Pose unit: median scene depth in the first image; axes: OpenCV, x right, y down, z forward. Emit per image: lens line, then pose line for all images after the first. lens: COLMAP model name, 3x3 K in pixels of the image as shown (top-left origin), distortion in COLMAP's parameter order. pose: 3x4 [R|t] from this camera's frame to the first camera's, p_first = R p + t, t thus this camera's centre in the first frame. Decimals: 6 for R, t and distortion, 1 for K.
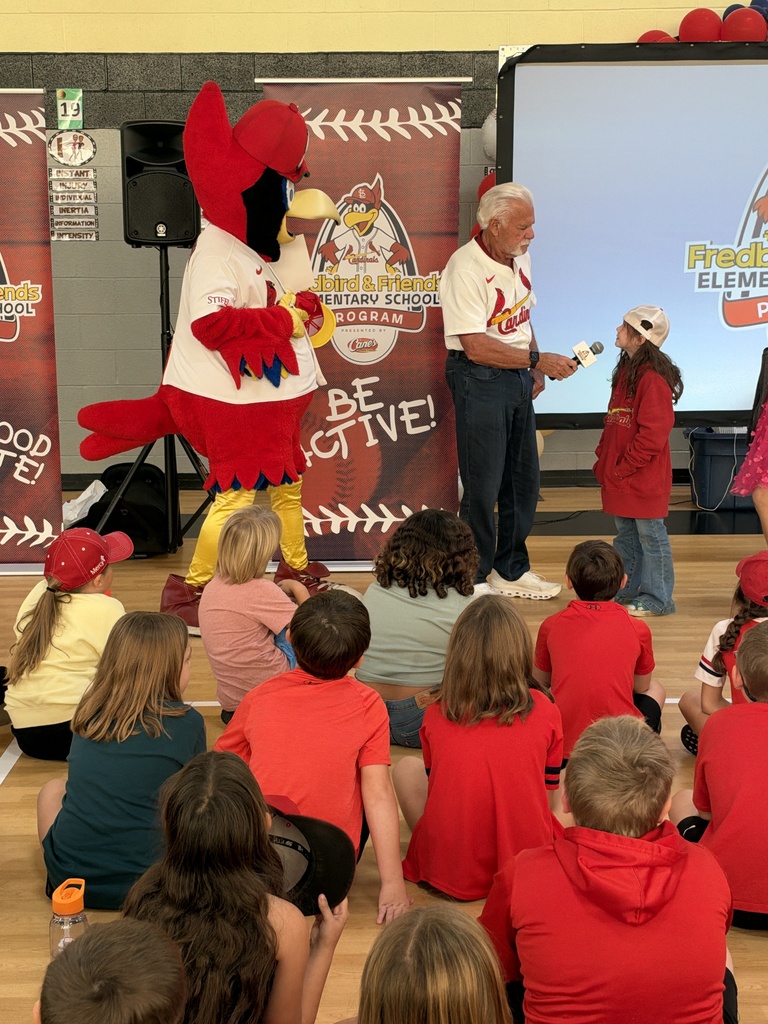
lens RADIAL K [[1740.3, 0, 378.6], [0, 1740.3, 578.3], [0, 0, 1]] dist [0.065577, 0.000000]
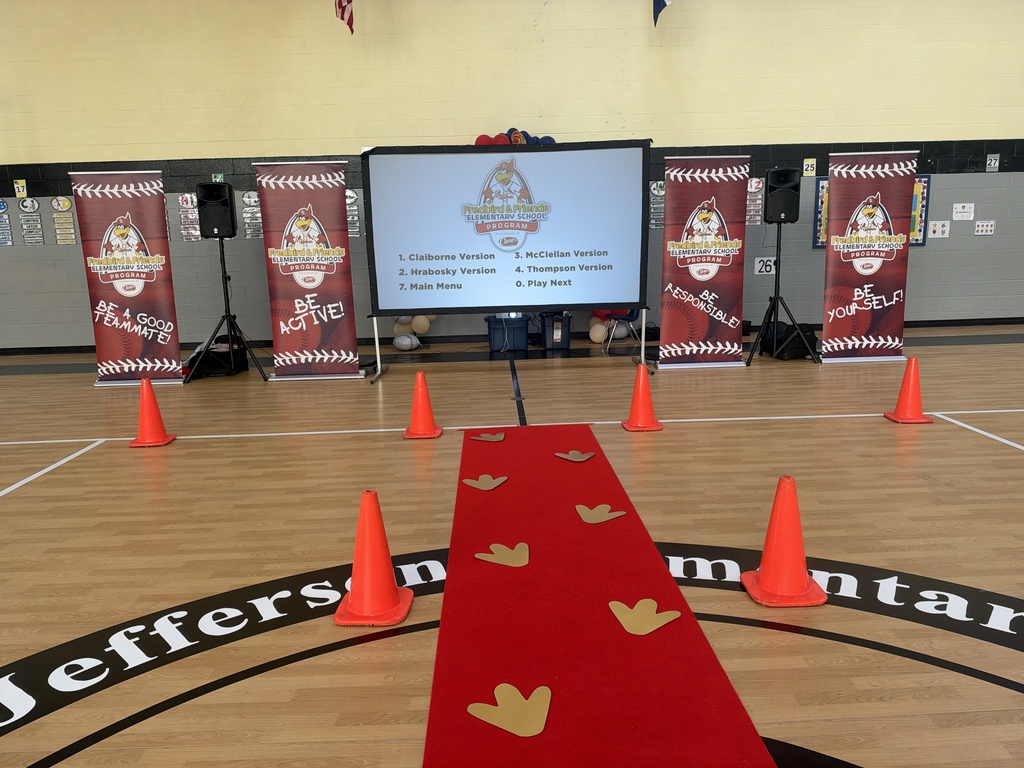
lens RADIAL K [[731.3, 0, 531.4], [0, 731.3, 401.8], [0, 0, 1]] dist [0.004846, -0.064081]
pose [[0.999109, -0.022596, 0.035641, 0.244264], [0.022049, 0.999634, 0.015656, 0.016628], [-0.035982, -0.014856, 0.999242, 0.037008]]
